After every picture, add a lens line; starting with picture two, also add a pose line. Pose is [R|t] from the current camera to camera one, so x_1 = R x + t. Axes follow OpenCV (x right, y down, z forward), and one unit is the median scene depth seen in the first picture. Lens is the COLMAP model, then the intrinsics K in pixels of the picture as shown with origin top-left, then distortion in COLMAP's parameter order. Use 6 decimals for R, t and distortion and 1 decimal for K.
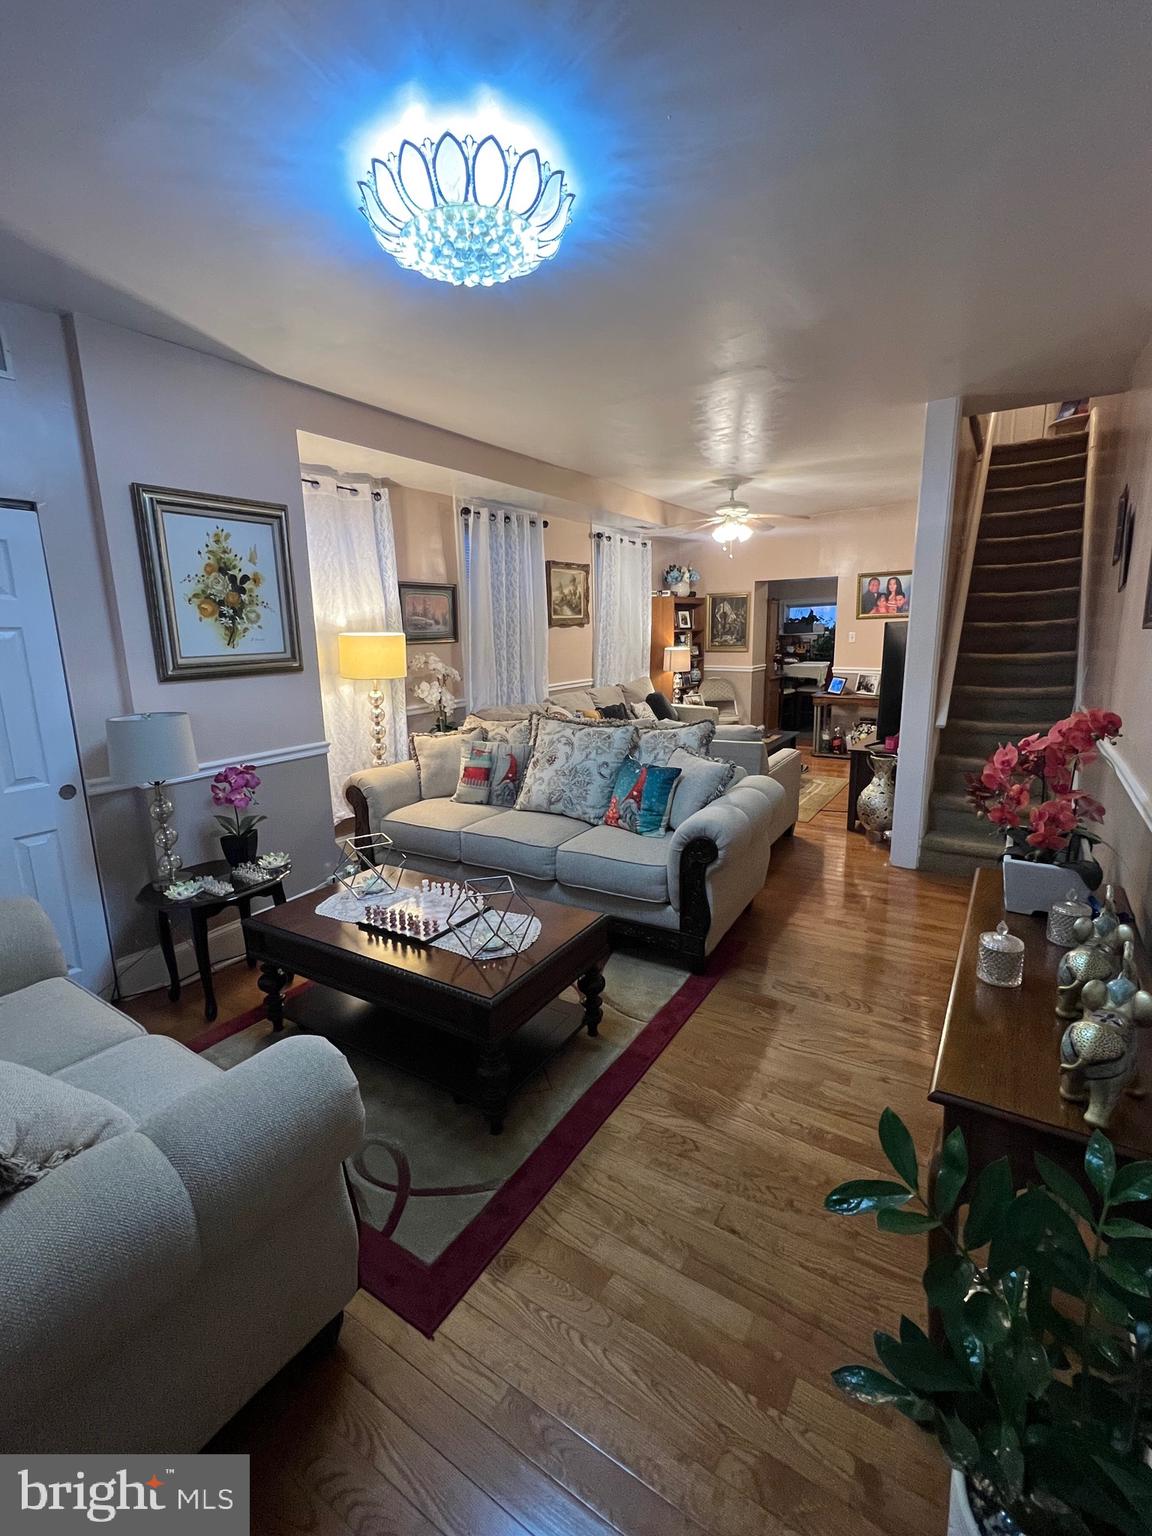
lens RADIAL K [[680.7, 0, 576.4], [0, 680.7, 765.5], [0, 0, 1]] dist [-0.002139, 0.000399]
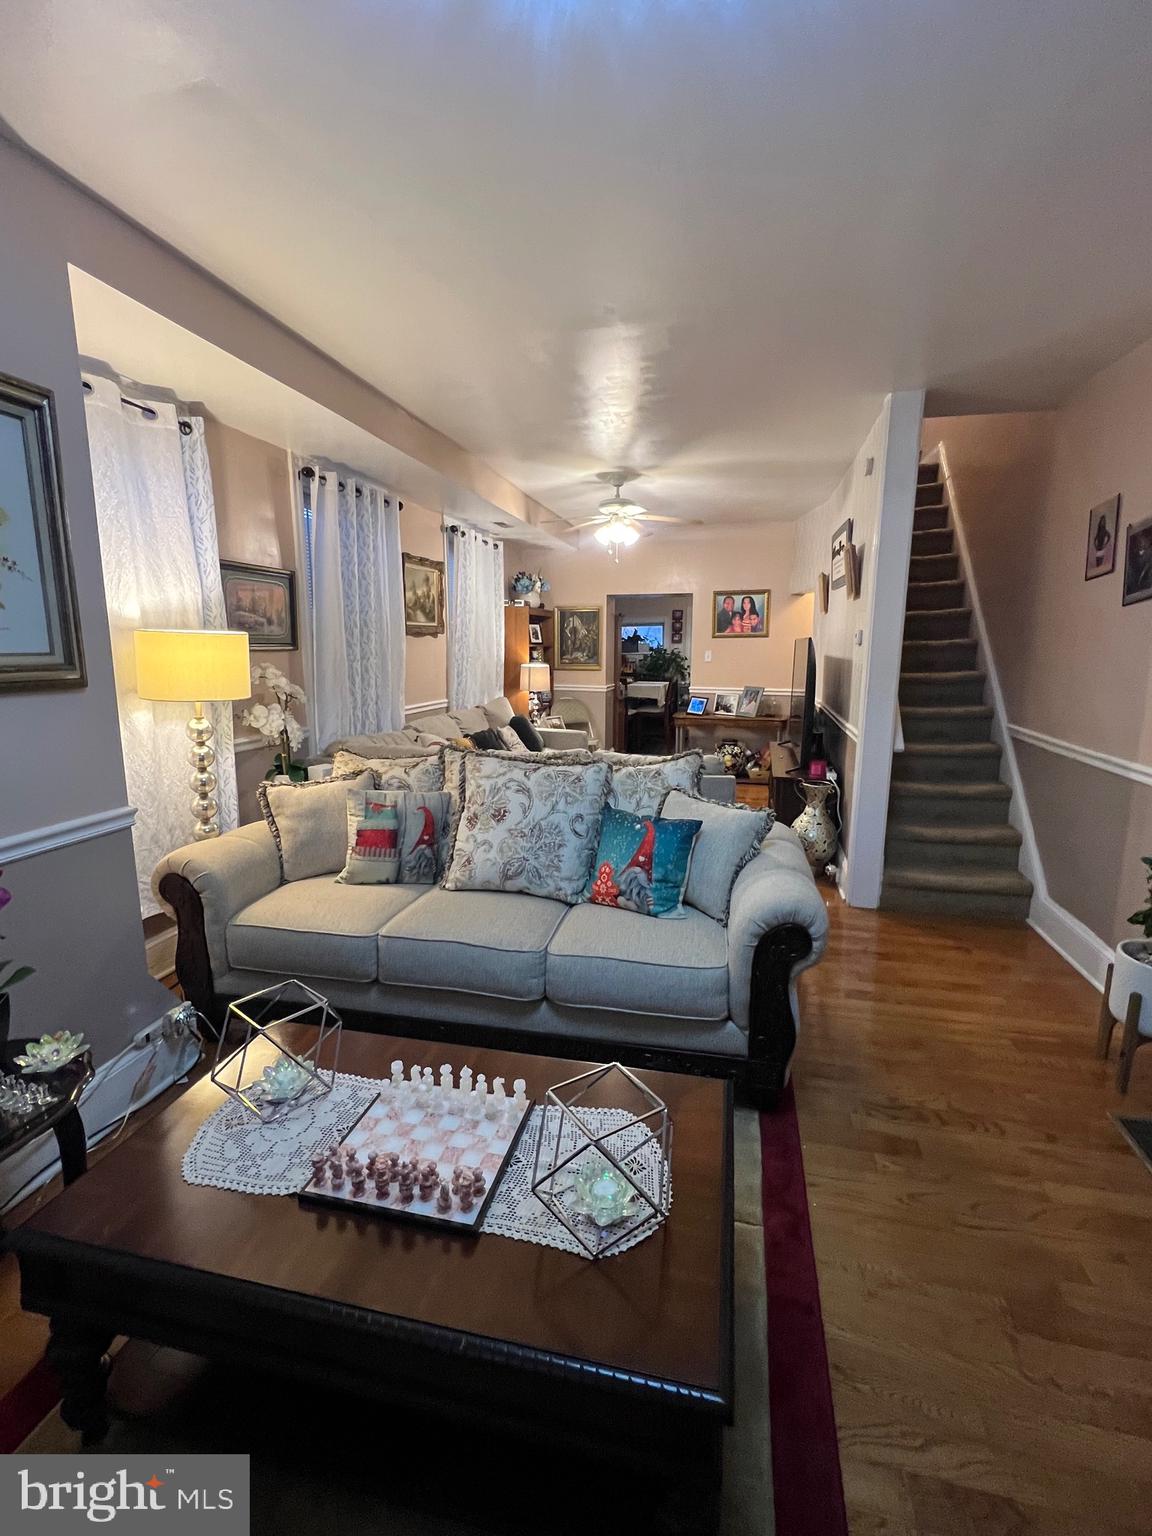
lens RADIAL K [[680.7, 0, 578.5], [0, 680.7, 764.1], [0, 0, 1]] dist [-0.002139, 0.000399]
pose [[0.945126, -0.033725, 0.324960, -0.179981], [0.044109, 0.998723, -0.024639, -0.038105], [-0.323714, 0.037620, 0.945407, 0.297227]]
